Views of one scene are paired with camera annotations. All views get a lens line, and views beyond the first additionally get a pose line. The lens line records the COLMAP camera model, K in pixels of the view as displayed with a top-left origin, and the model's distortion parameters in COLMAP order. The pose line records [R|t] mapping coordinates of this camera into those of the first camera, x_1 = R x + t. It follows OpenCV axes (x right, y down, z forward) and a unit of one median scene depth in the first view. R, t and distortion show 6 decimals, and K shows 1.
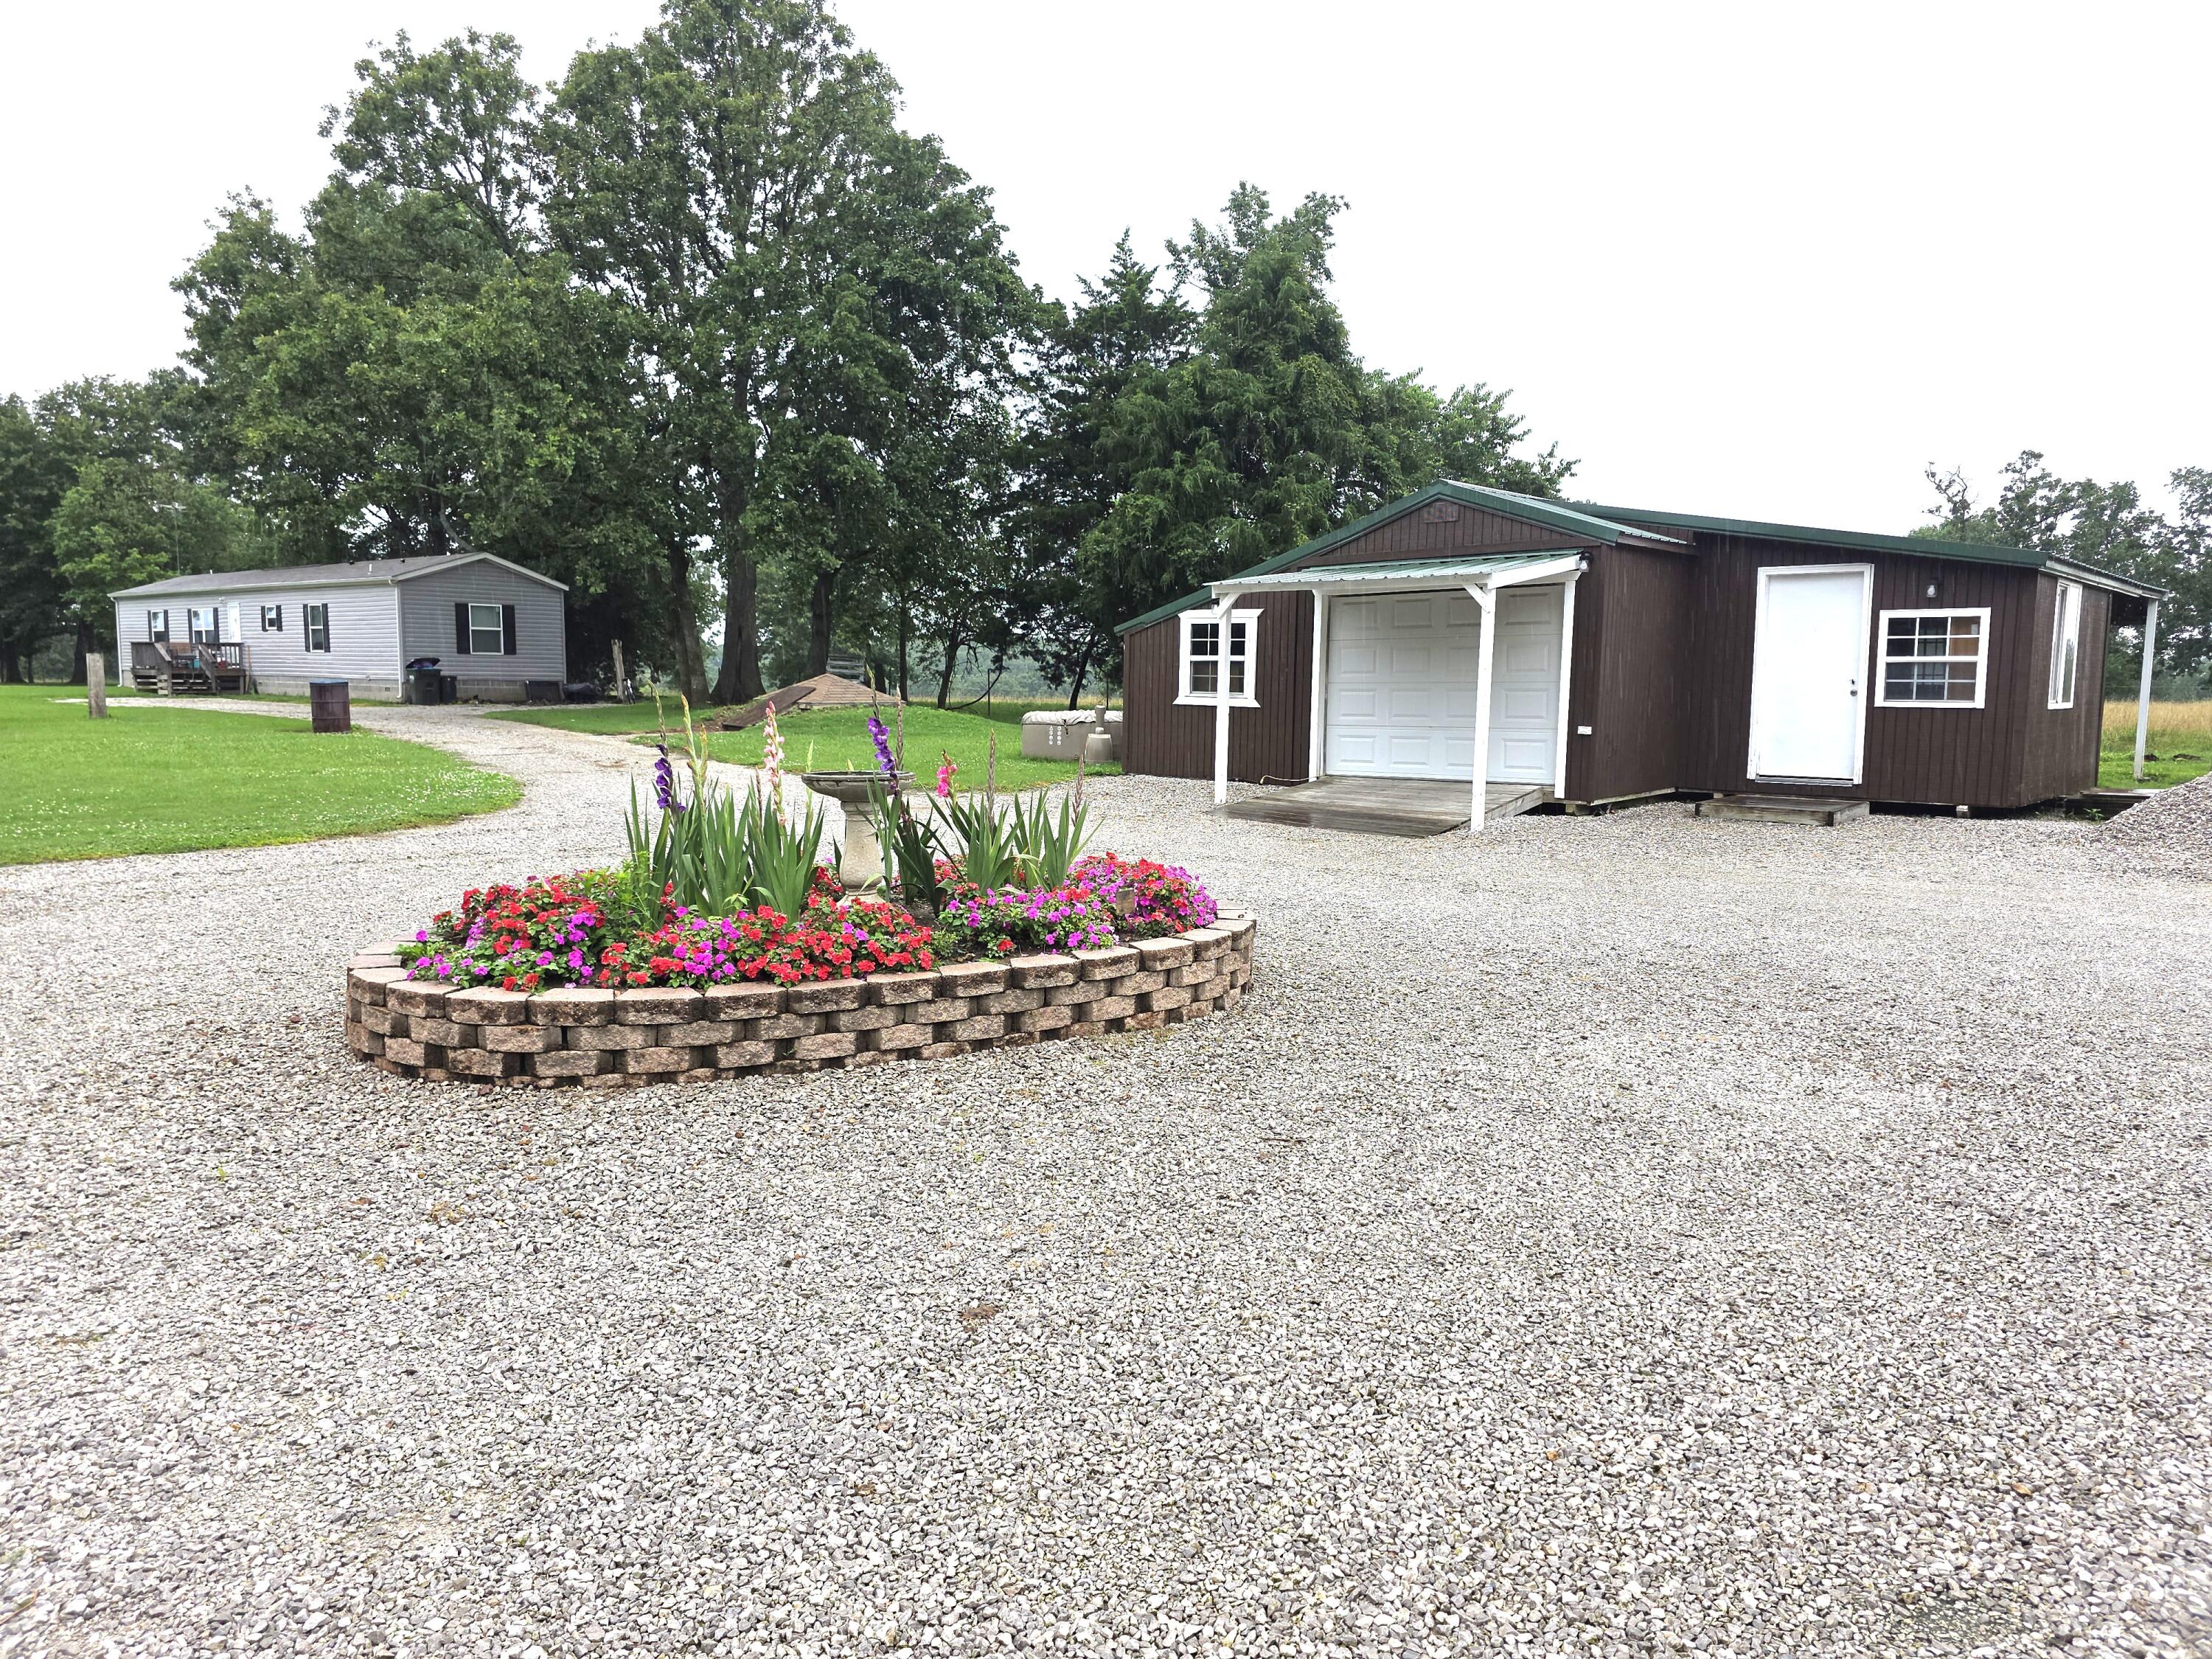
lens RADIAL K [[1460.2, 0, 1106.0], [0, 1460.2, 829.5], [0, 0, 1]] dist [0.075901, -0.088314]
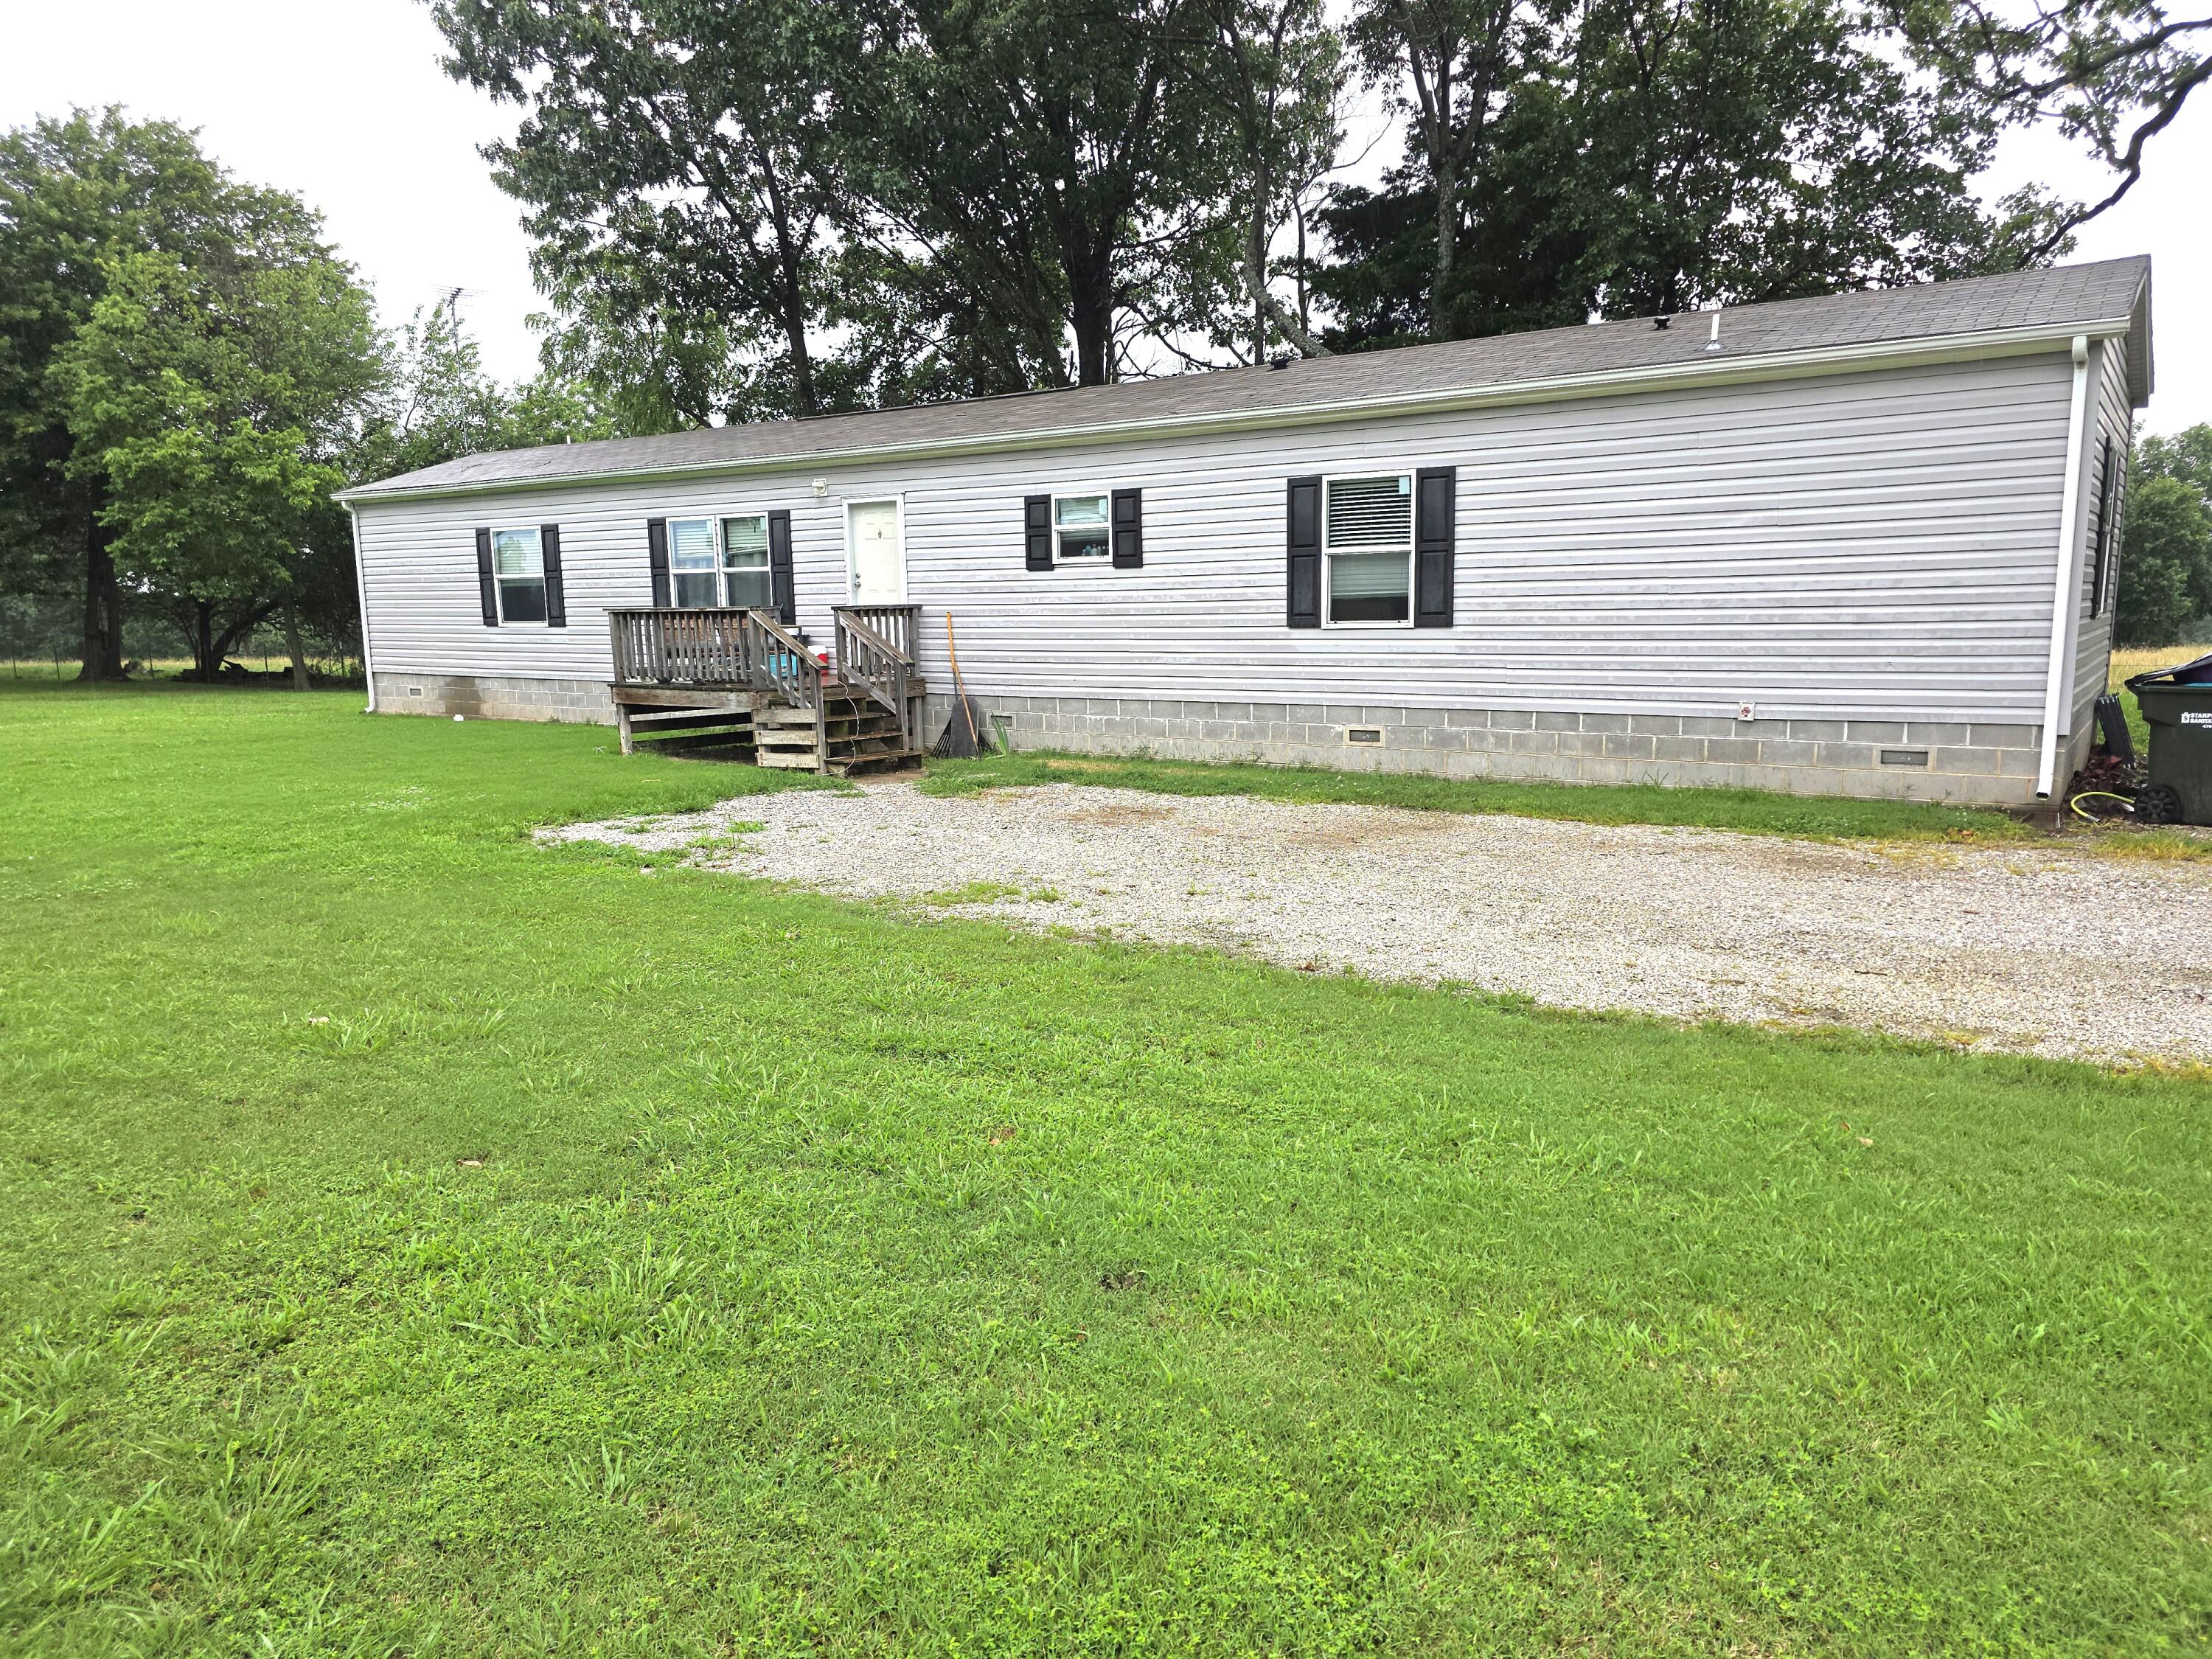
lens RADIAL K [[1460.2, 0, 1106.0], [0, 1460.2, 829.5], [0, 0, 1]] dist [0.075901, -0.088314]
pose [[0.993980, -0.043600, 0.100514, -0.343688], [0.038935, 0.998092, 0.047913, -0.051081], [-0.102412, -0.043711, 0.993781, 0.378590]]
